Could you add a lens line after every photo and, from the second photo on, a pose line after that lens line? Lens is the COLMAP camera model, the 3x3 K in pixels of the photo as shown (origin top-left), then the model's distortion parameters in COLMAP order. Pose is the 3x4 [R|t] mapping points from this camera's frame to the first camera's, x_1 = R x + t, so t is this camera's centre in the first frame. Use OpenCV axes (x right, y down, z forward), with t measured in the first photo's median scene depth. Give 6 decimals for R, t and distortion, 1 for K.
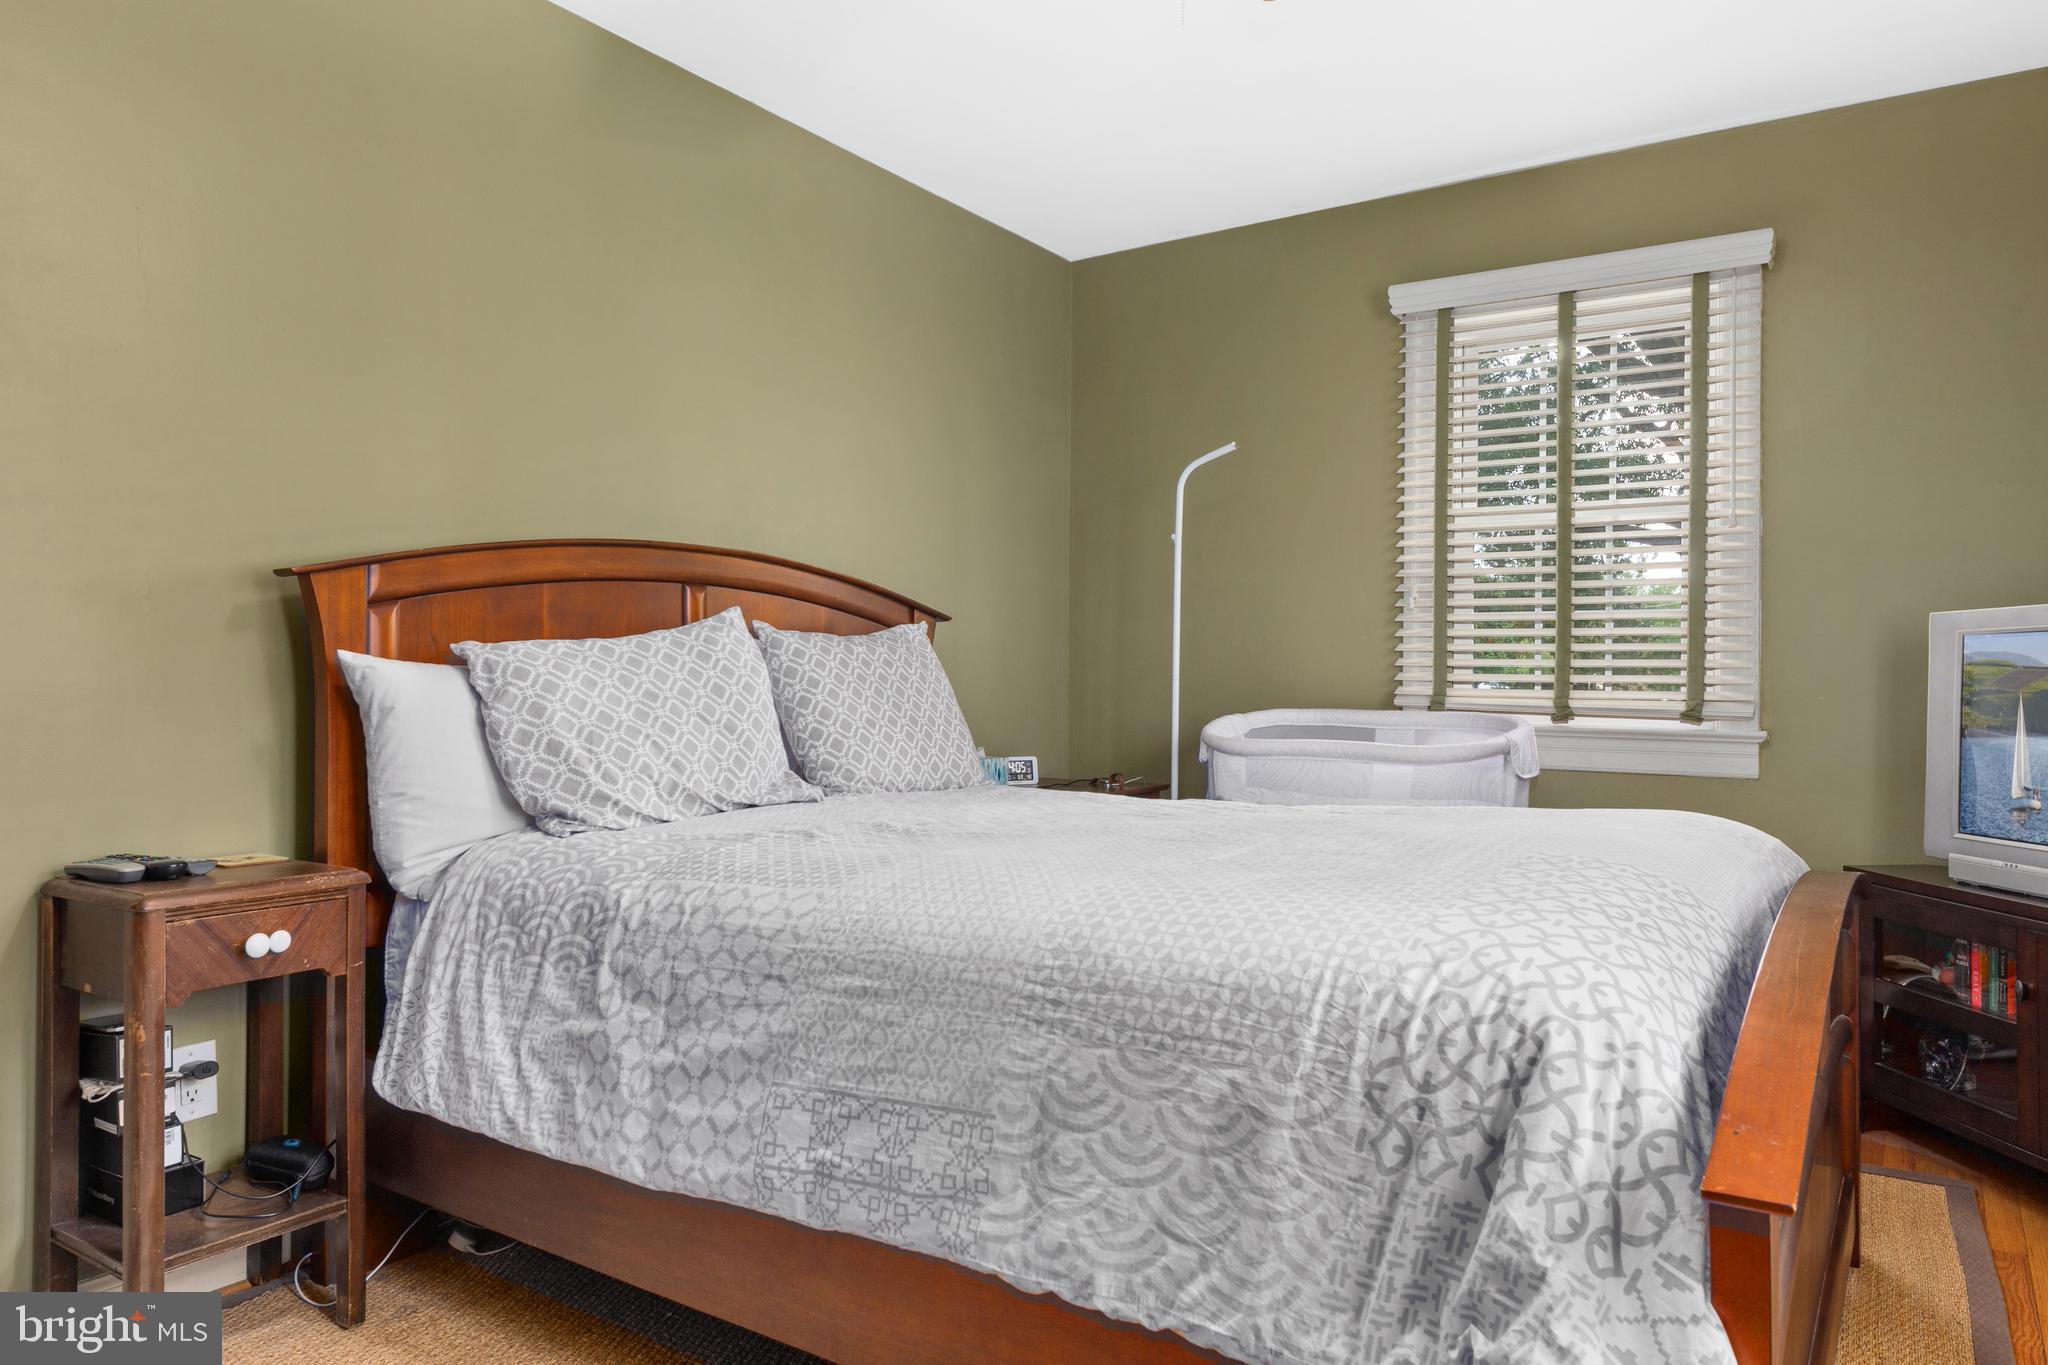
lens RADIAL K [[1344.5, 0, 1028.2], [0, 1344.5, 688.8], [0, 0, 1]] dist [0.017088, -0.020777]
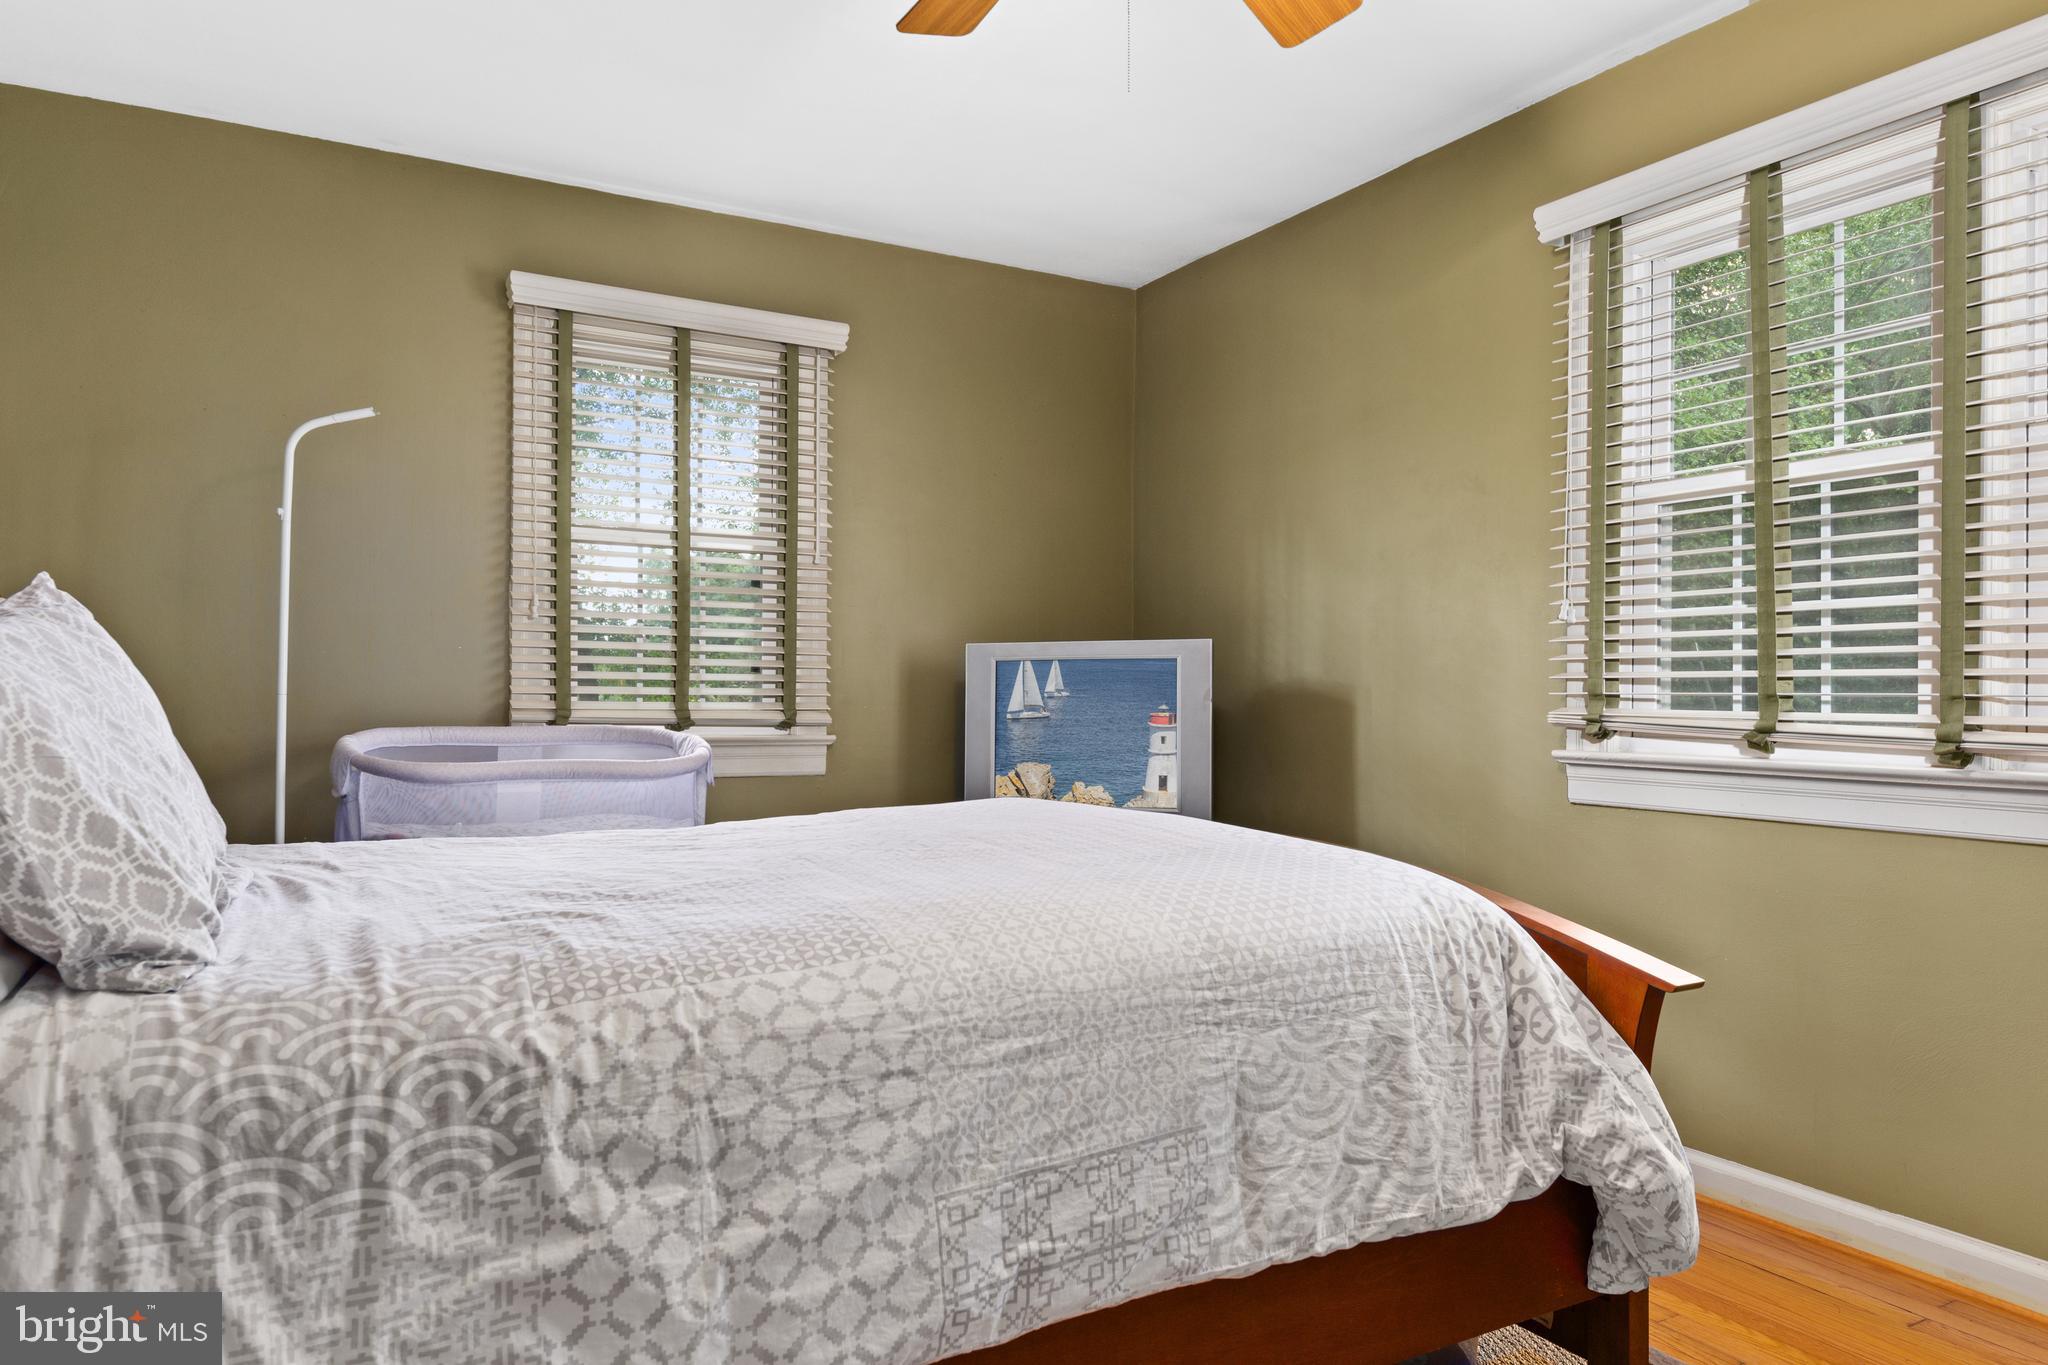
lens RADIAL K [[1344.5, 0, 1028.2], [0, 1344.5, 688.8], [0, 0, 1]] dist [0.017088, -0.020777]
pose [[0.447510, 0.000097, 0.894279, -0.886566], [0.005286, 0.999982, -0.002753, -0.011414], [-0.894263, 0.005959, 0.447502, 0.583415]]
